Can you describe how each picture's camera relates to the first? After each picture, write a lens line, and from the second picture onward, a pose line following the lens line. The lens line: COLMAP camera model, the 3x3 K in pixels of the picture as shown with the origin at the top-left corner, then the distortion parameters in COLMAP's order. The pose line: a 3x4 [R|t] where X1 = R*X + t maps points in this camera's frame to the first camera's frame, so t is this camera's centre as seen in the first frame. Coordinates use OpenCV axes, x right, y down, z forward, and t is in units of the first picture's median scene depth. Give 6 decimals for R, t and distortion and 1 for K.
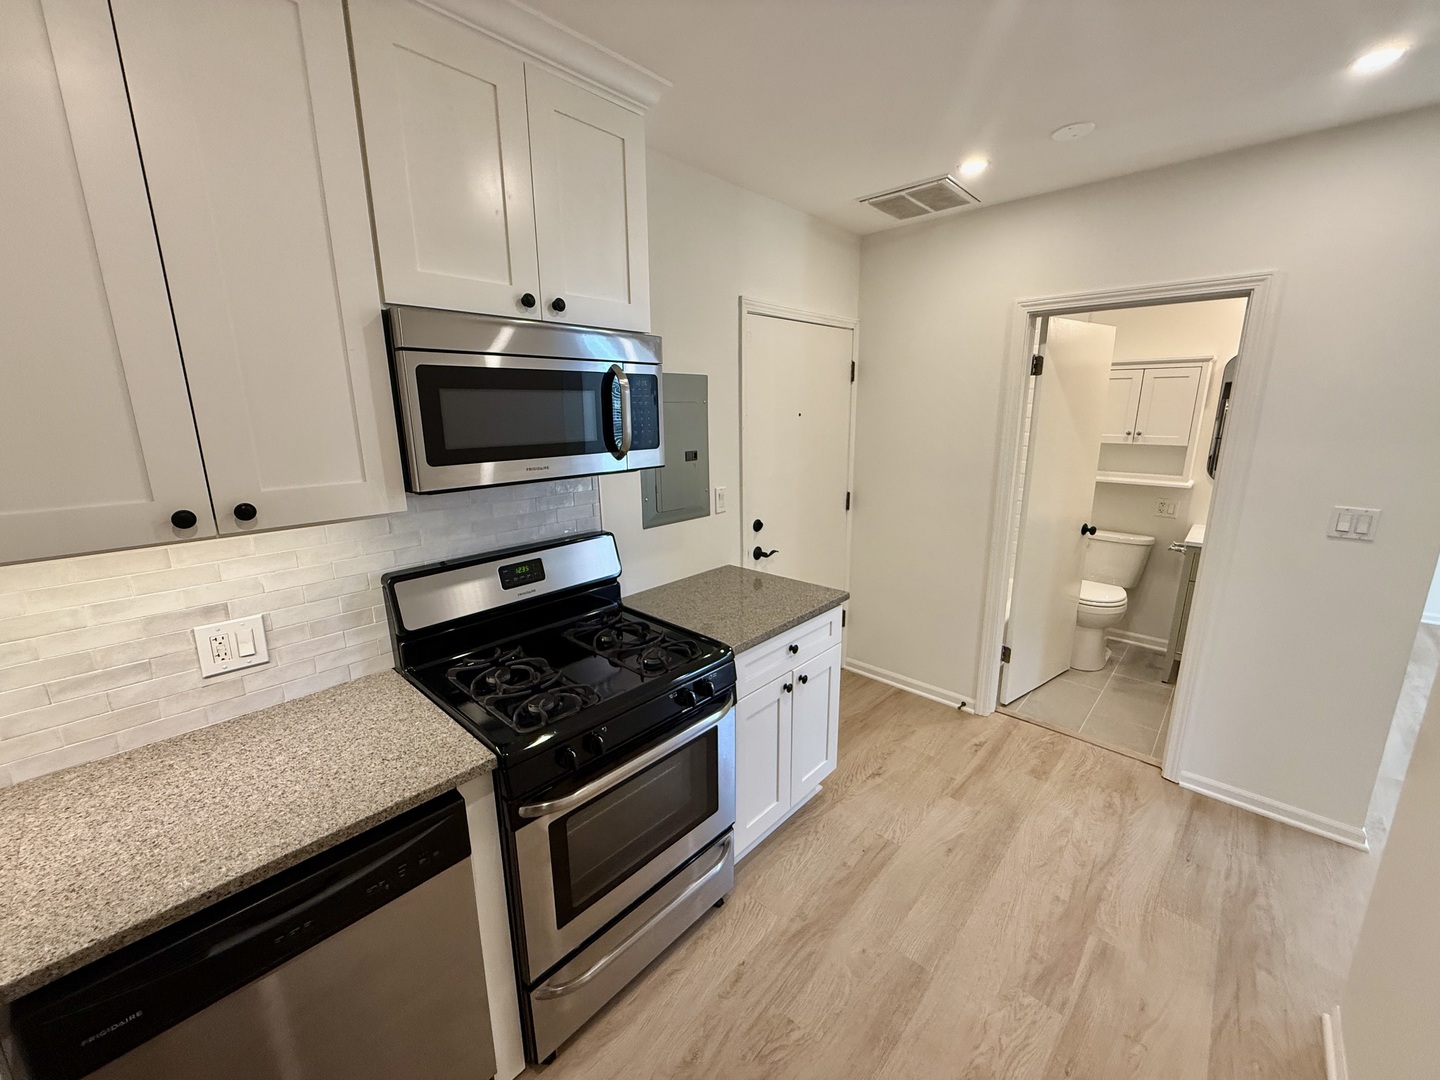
lens RADIAL K [[574.1, 0, 718.3], [0, 574.1, 539.5], [0, 0, 1]] dist [0.000218, 0.000025]
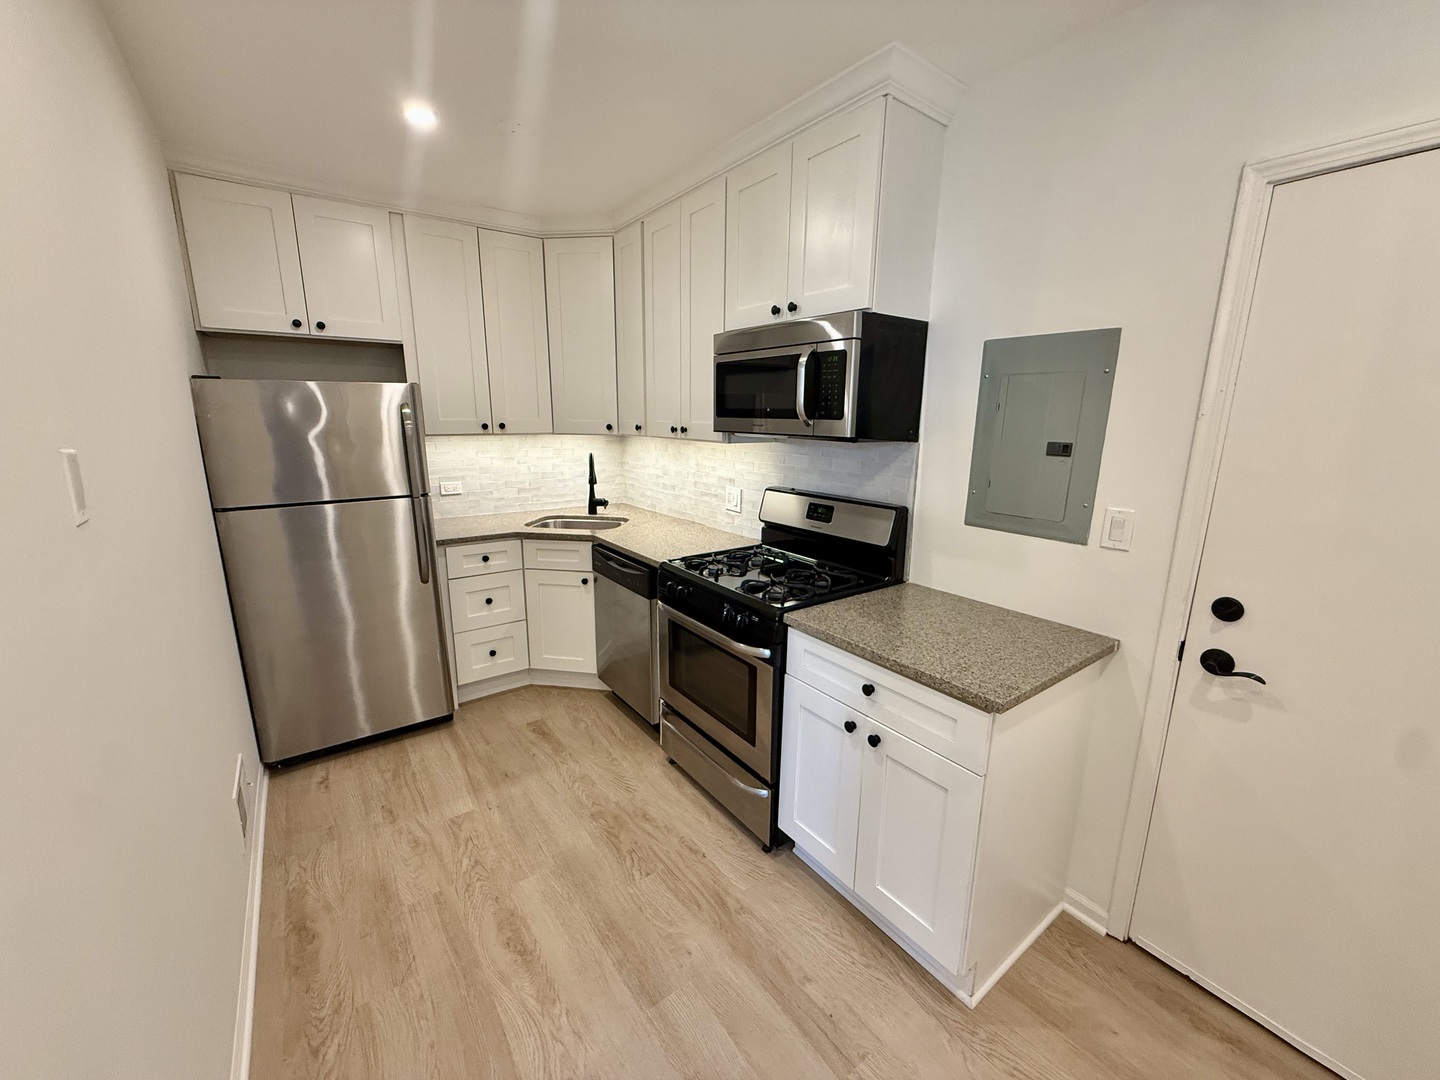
lens RADIAL K [[574.1, 0, 716.5], [0, 574.1, 539.1], [0, 0, 1]] dist [0.000218, 0.000025]
pose [[-0.194126, 0.220235, -0.955935, 1.012131], [-0.229368, 0.937271, 0.262514, -0.181755], [0.953785, 0.270222, -0.131434, 0.997643]]
